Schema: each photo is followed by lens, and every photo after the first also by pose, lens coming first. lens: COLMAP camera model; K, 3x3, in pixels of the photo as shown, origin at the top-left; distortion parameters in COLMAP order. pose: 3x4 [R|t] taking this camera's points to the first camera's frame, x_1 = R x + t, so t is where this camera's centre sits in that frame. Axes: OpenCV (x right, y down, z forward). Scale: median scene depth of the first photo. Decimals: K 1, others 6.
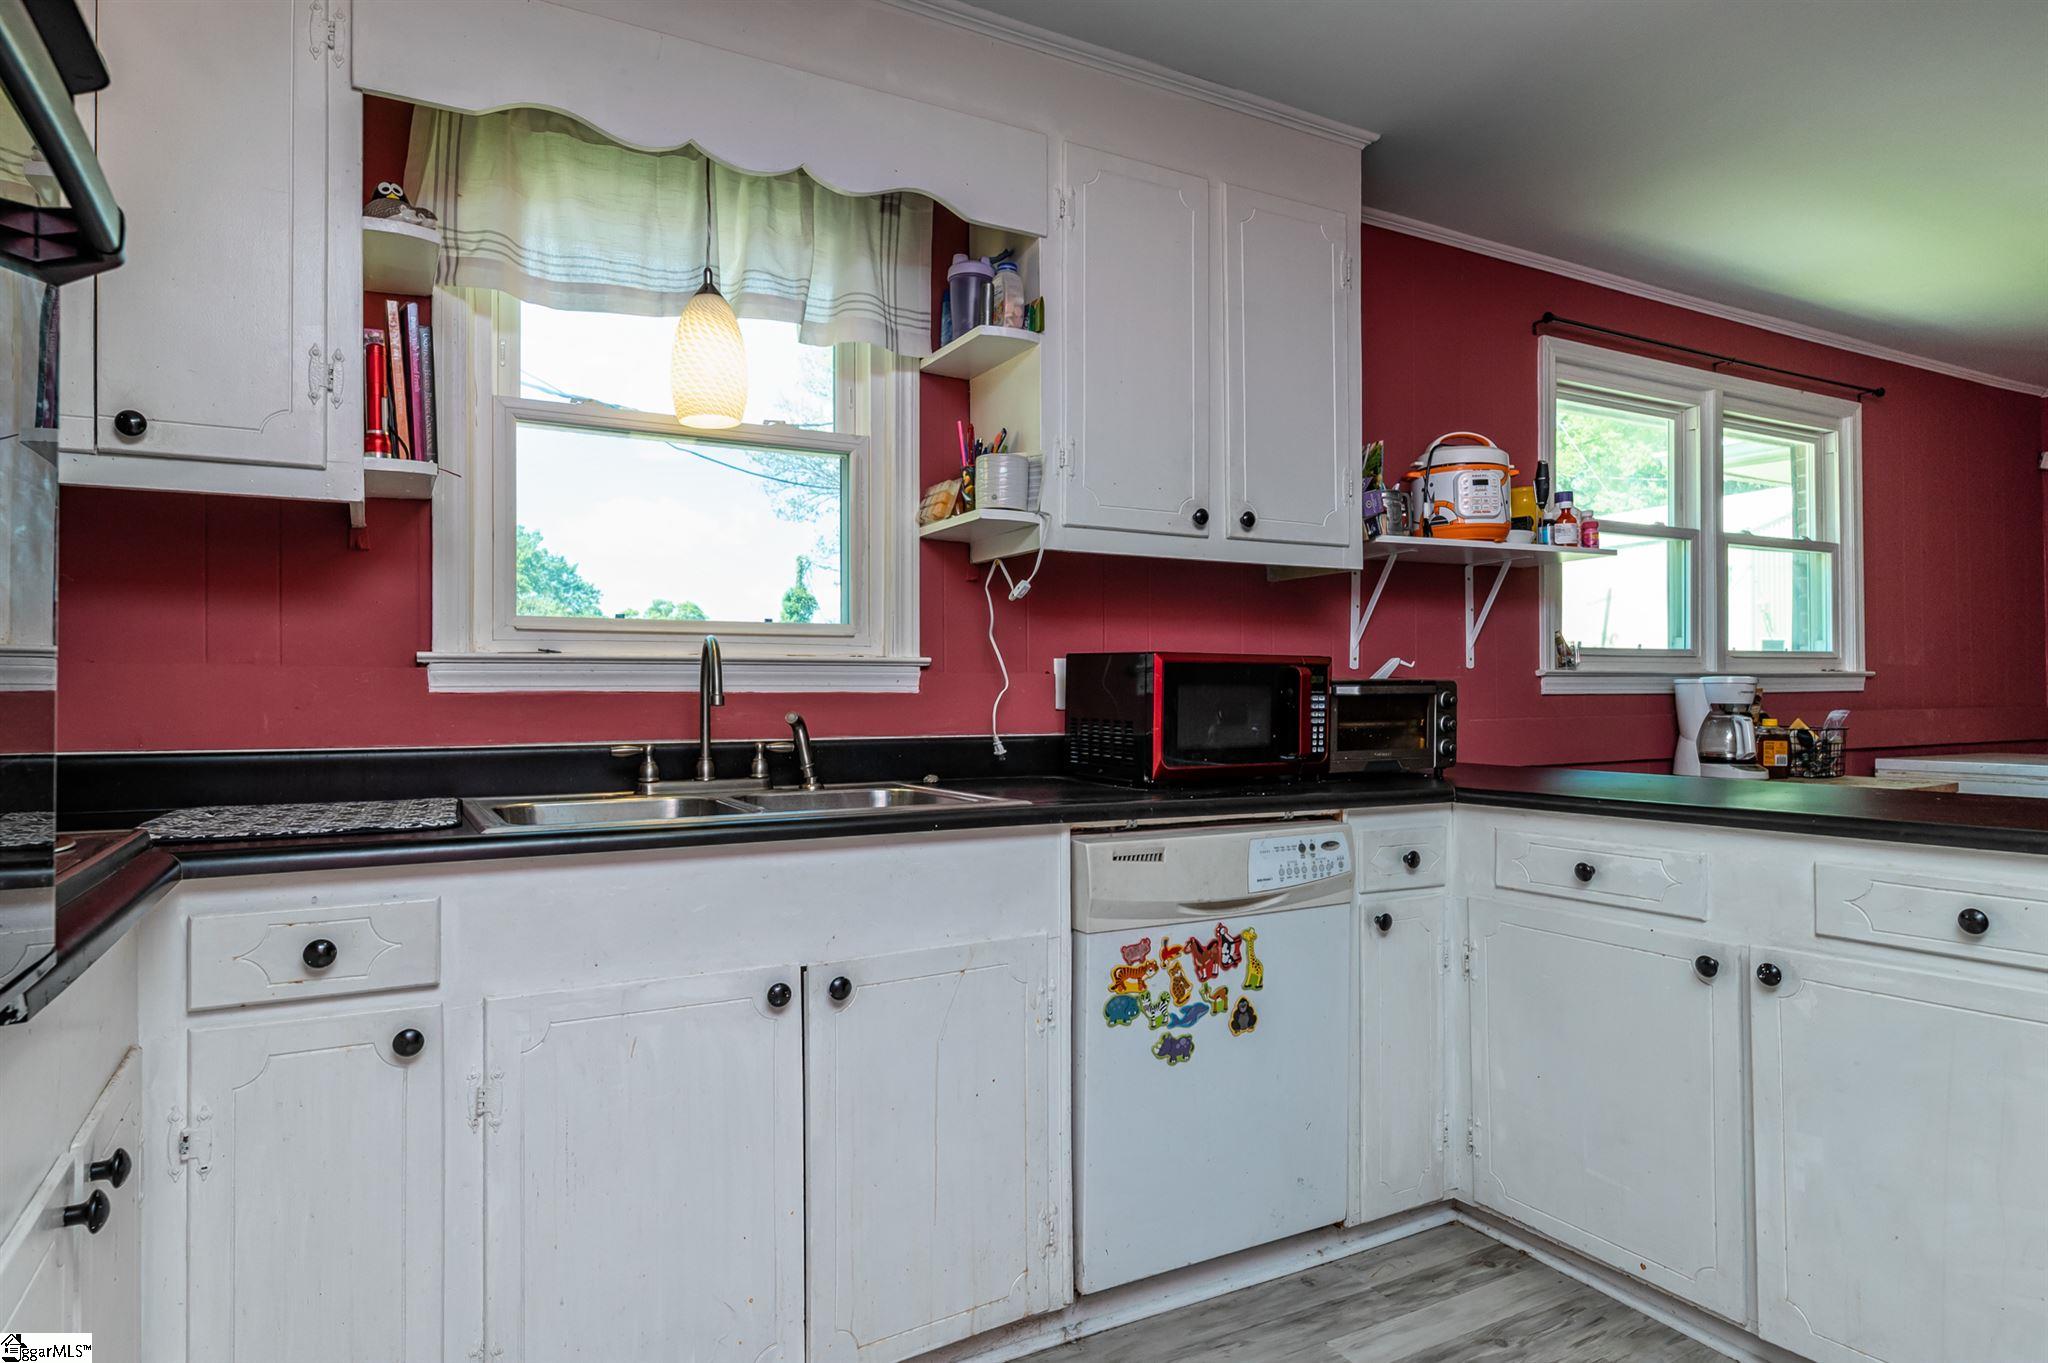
lens RADIAL K [[1182.9, 0, 1024.0], [0, 1182.9, 681.5], [0, 0, 1]] dist [0.001253, 0.001514]
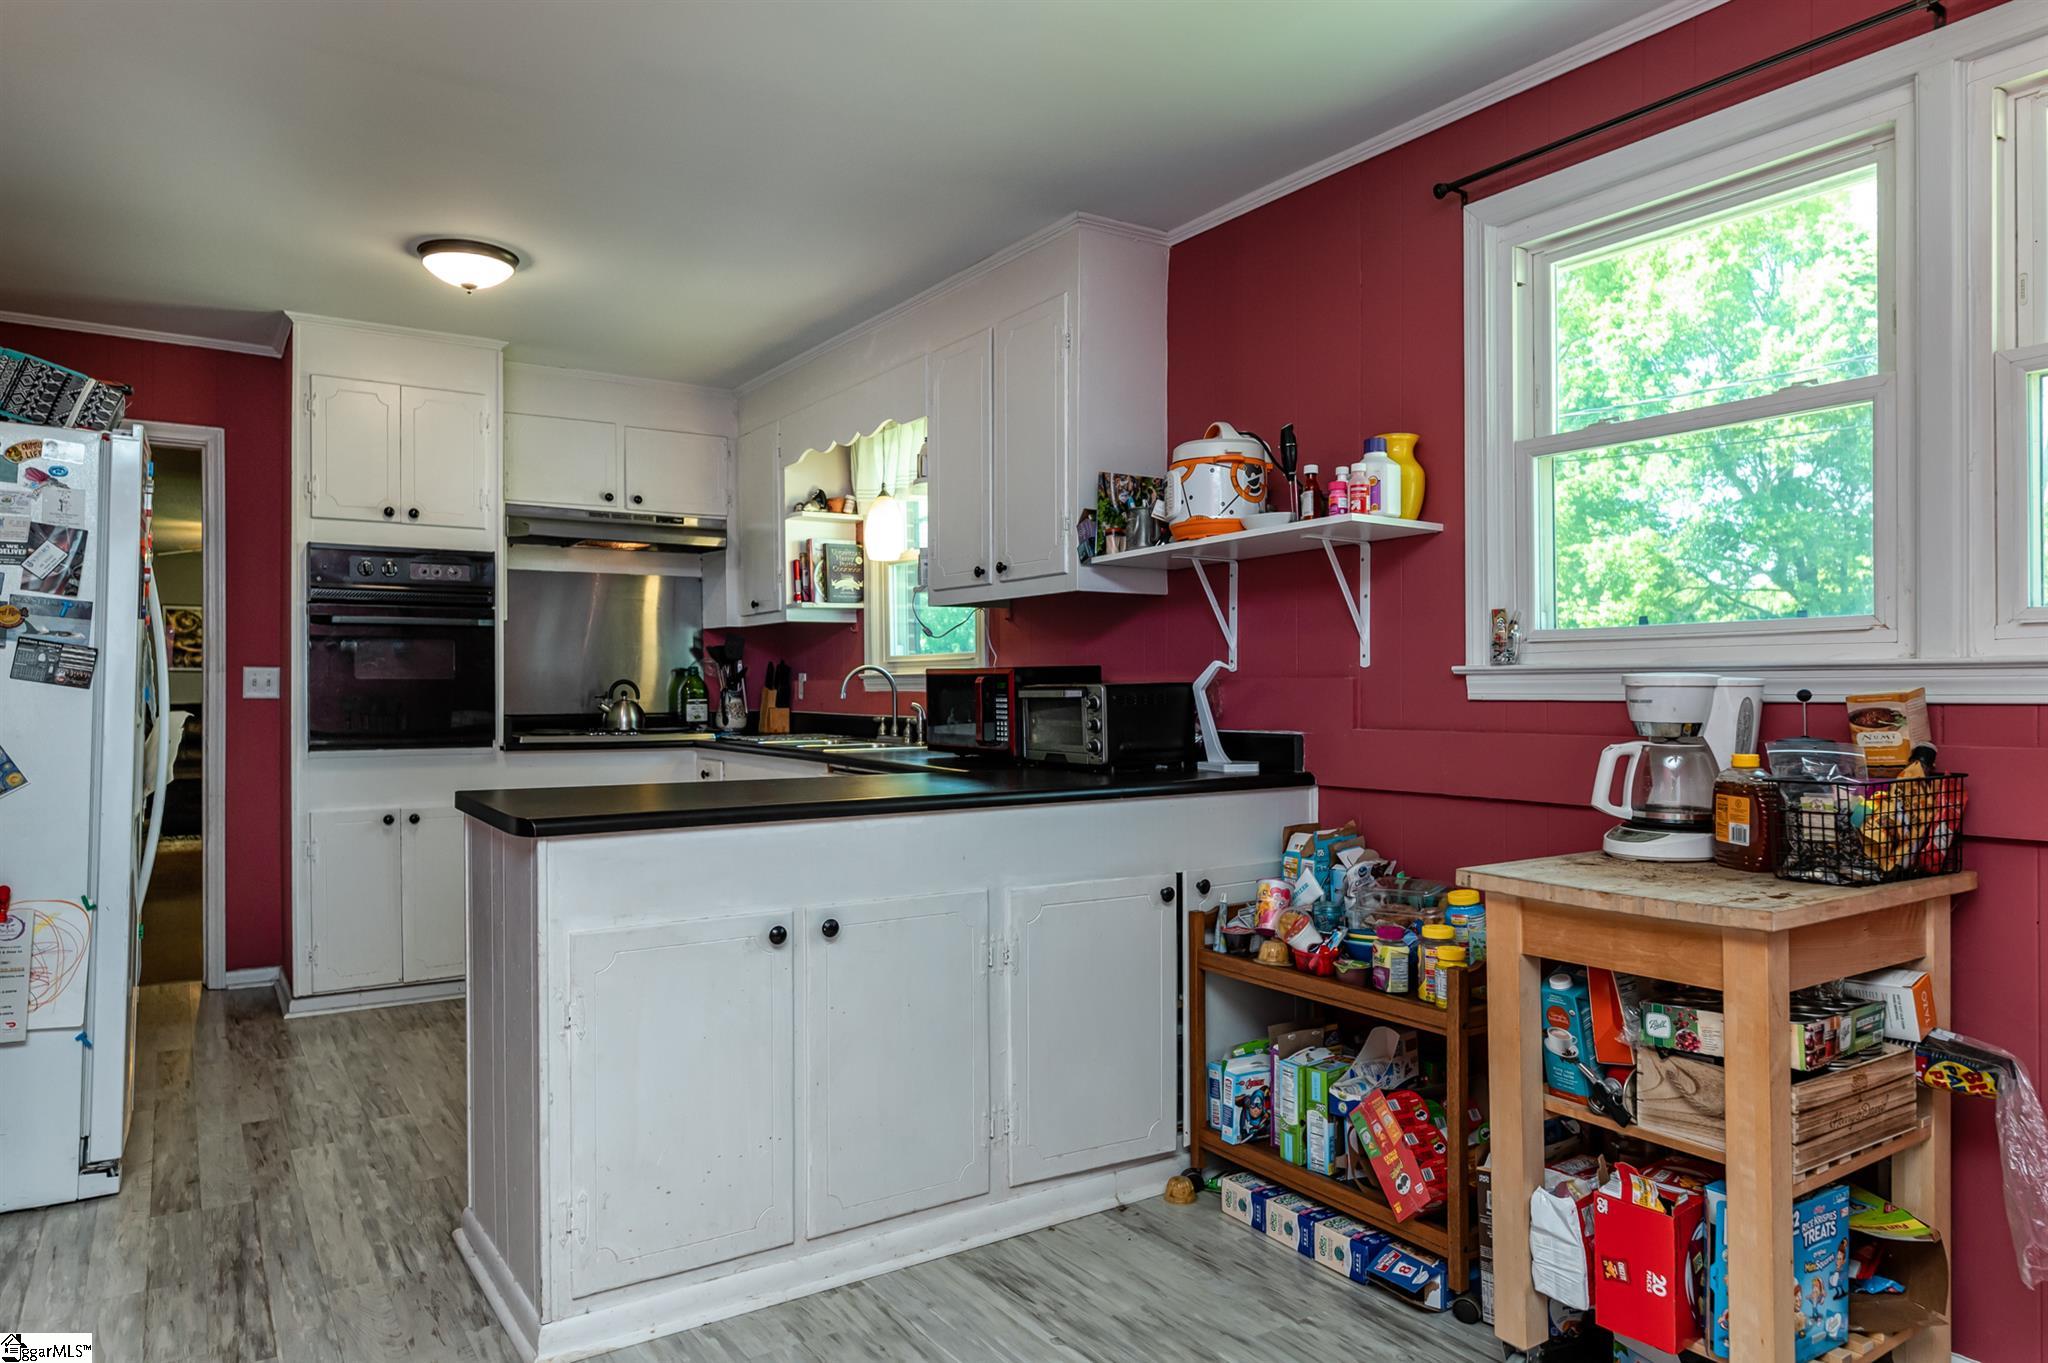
lens RADIAL K [[1299.0, 0, 1024.0], [0, 1299.0, 681.5], [0, 0, 1]] dist [0.002201, 0.002039]
pose [[0.070005, 0.001743, -0.997545, 1.936157], [0.016613, 0.999858, 0.002913, -0.011544], [0.997408, -0.016776, 0.069966, 1.059180]]
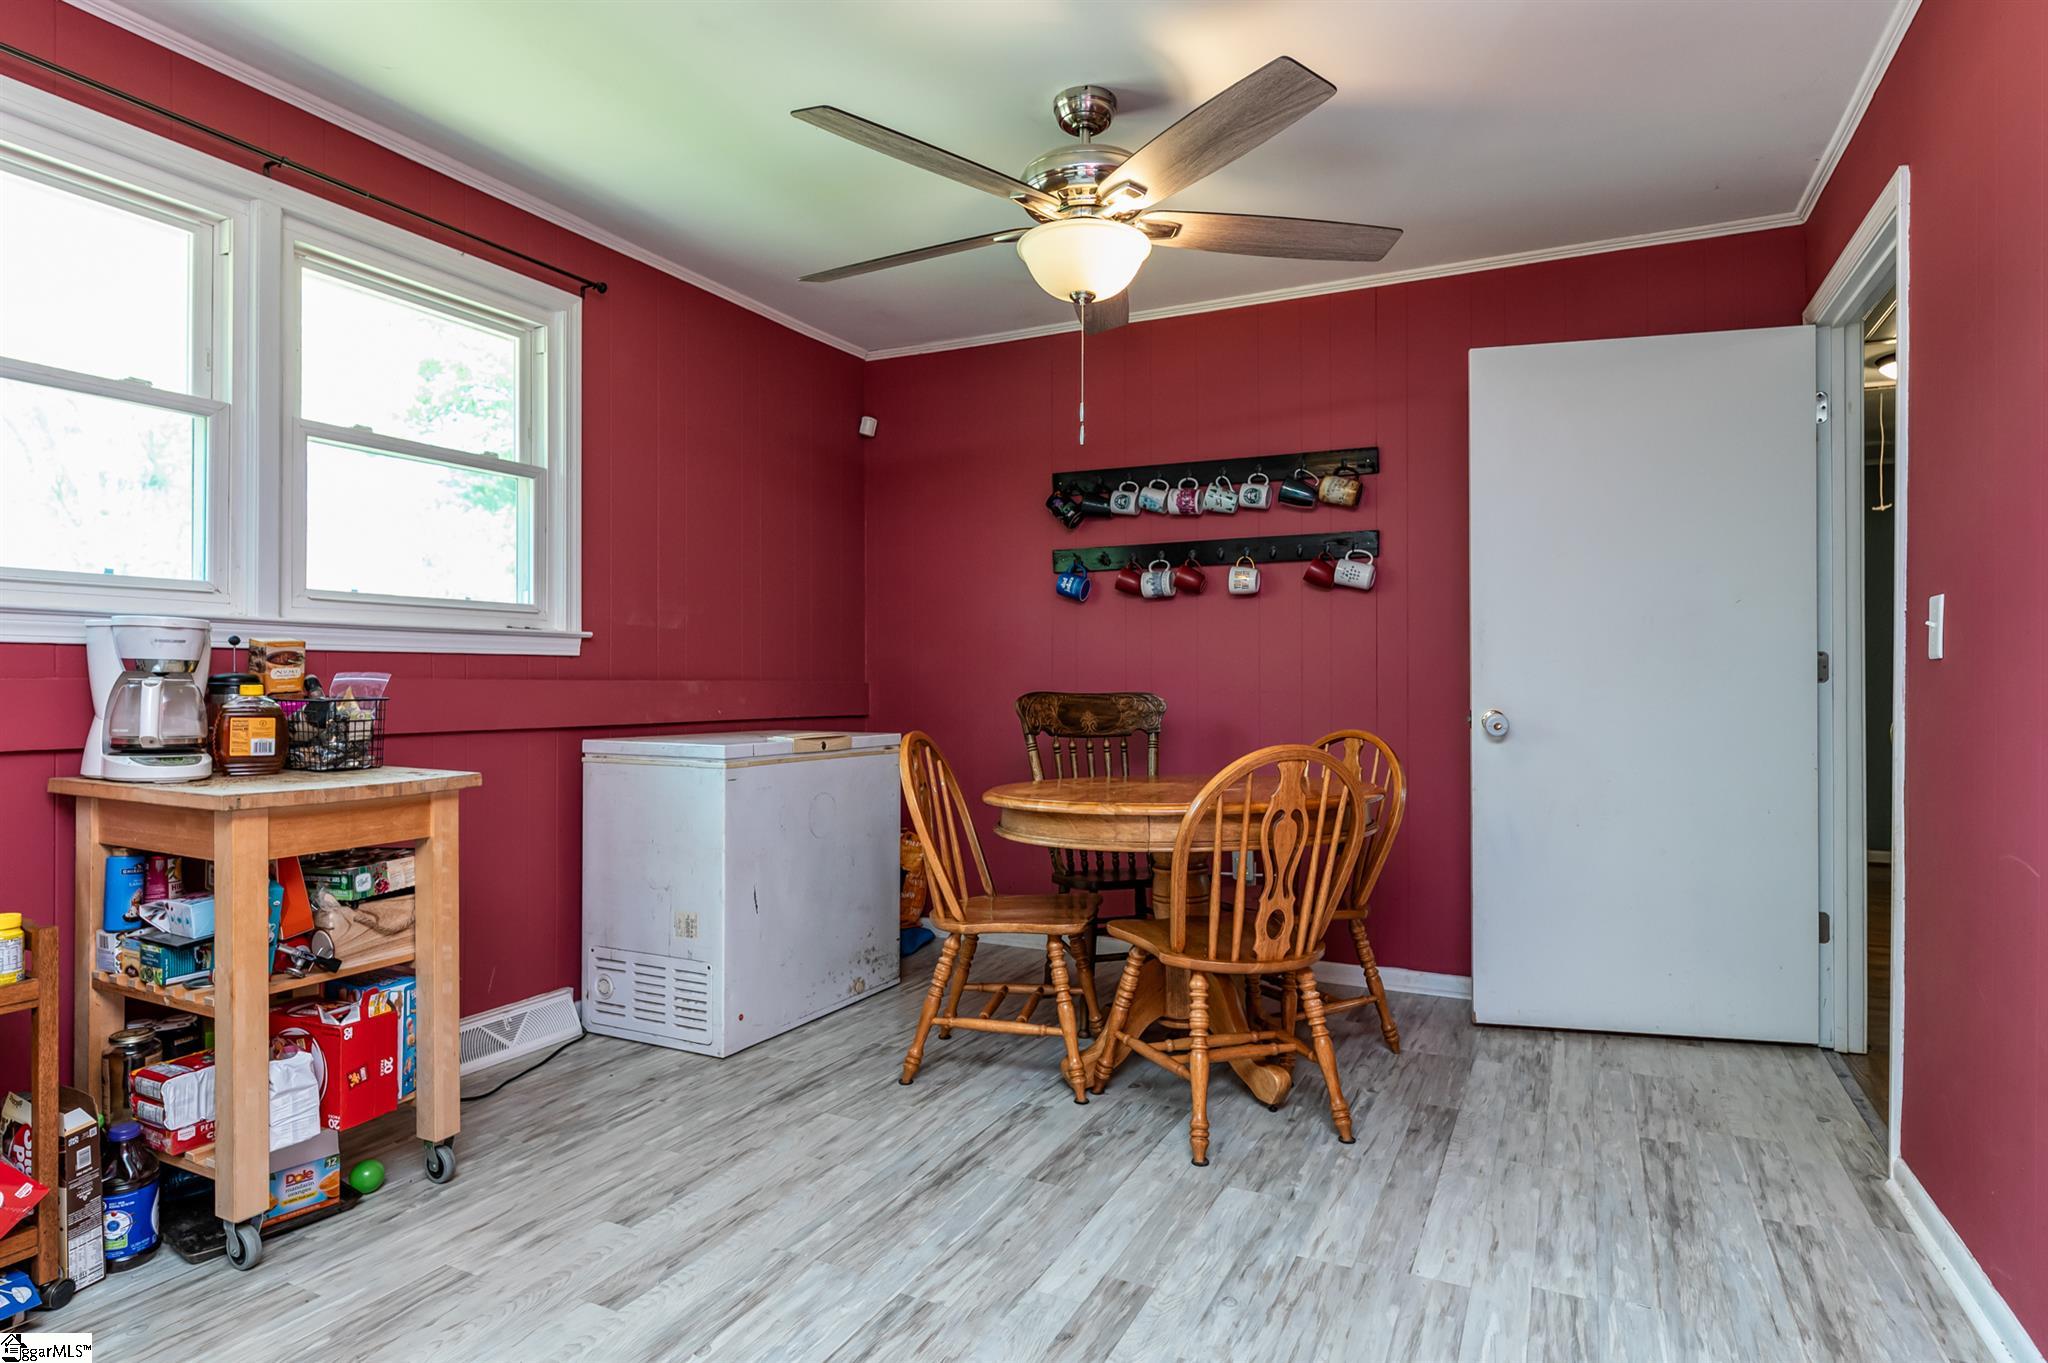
lens RADIAL K [[1119.8, 0, 1024.0], [0, 1119.8, 681.5], [0, 0, 1]] dist [-0.002761, -0.001053]
pose [[0.823106, 0.009085, 0.567815, 1.036040], [-0.014618, 0.999880, 0.005193, 0.033466], [-0.567699, -0.012575, 0.823140, 0.397525]]
